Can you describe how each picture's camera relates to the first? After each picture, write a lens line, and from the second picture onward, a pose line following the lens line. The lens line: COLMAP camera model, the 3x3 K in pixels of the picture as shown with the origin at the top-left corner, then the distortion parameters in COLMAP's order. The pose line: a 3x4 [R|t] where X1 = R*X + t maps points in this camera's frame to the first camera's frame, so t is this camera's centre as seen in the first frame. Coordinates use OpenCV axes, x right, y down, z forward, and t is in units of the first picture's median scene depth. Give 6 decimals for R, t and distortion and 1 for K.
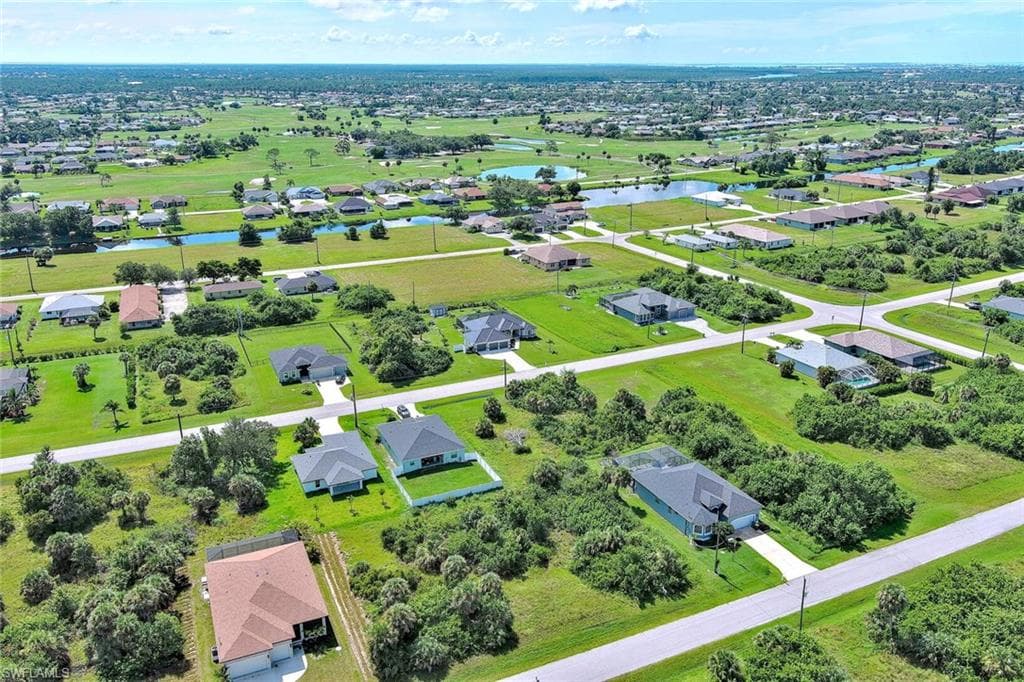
lens RADIAL K [[793.8, 0, 514.6], [0, 793.8, 340.7], [0, 0, 1]] dist [0.028125, -0.028583]
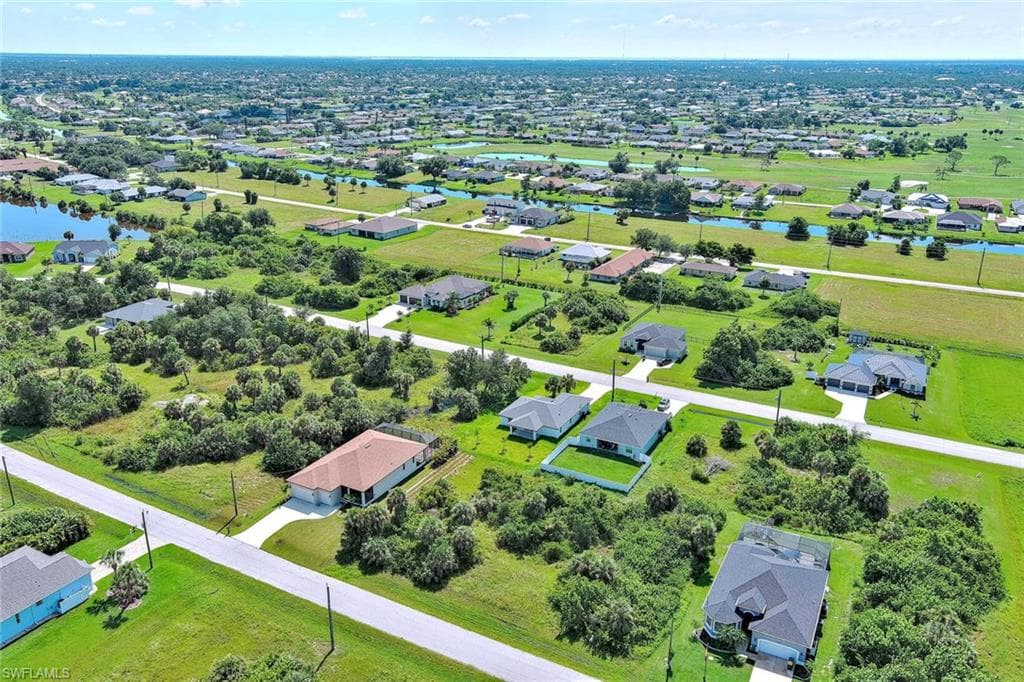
lens RADIAL K [[792.5, 0, 515.1], [0, 792.5, 338.0], [0, 0, 1]] dist [0.032744, -0.035580]
pose [[0.598625, 0.270500, -0.753974, 0.433911], [-0.269215, 0.954445, 0.128677, -0.062023], [0.754434, 0.125952, 0.644178, 0.188797]]
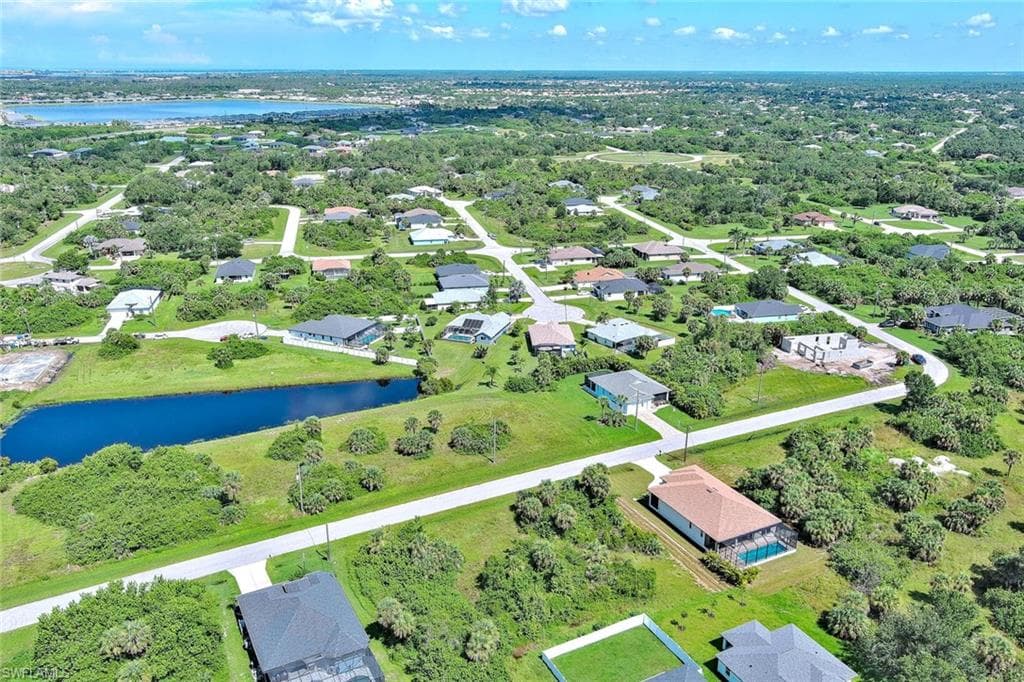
lens RADIAL K [[793.8, 0, 514.6], [0, 793.8, 340.7], [0, 0, 1]] dist [0.028125, -0.028583]
pose [[-0.998299, 0.012772, -0.056886, 0.039704], [-0.025191, 0.785445, 0.618419, -0.385650], [0.052579, 0.618800, -0.783787, 1.048011]]
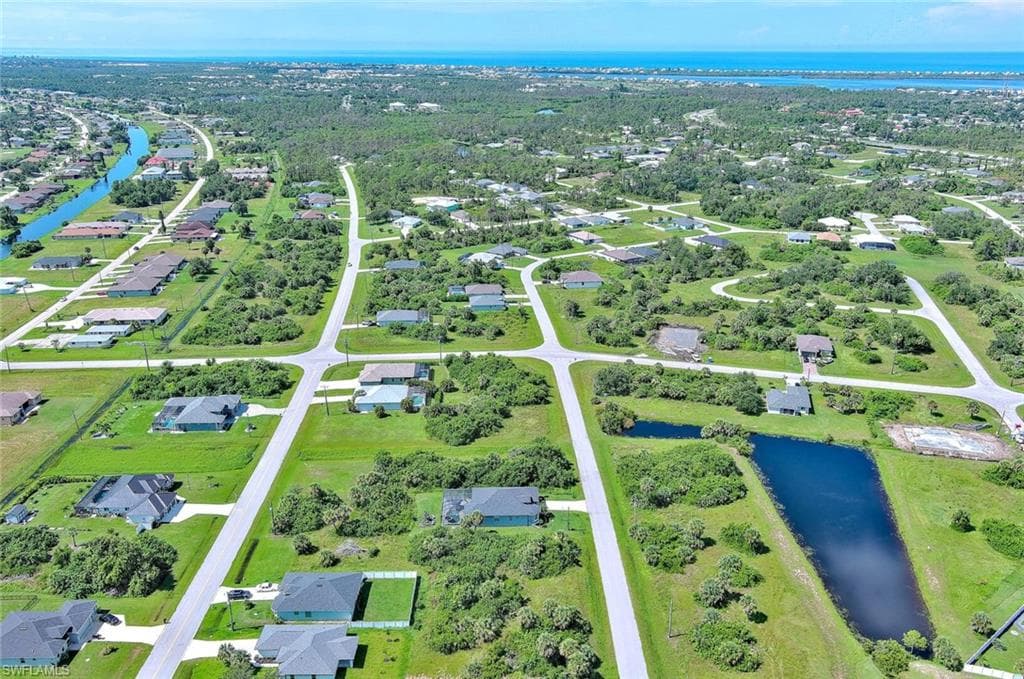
lens RADIAL K [[790.6, 0, 503.0], [0, 790.6, 340.7], [0, 0, 1]] dist [0.044746, -0.074498]
pose [[0.421039, -0.313257, 0.851232, -0.691187], [0.299401, 0.933868, 0.195577, -0.283011], [-0.856204, 0.172514, 0.486985, 0.148166]]
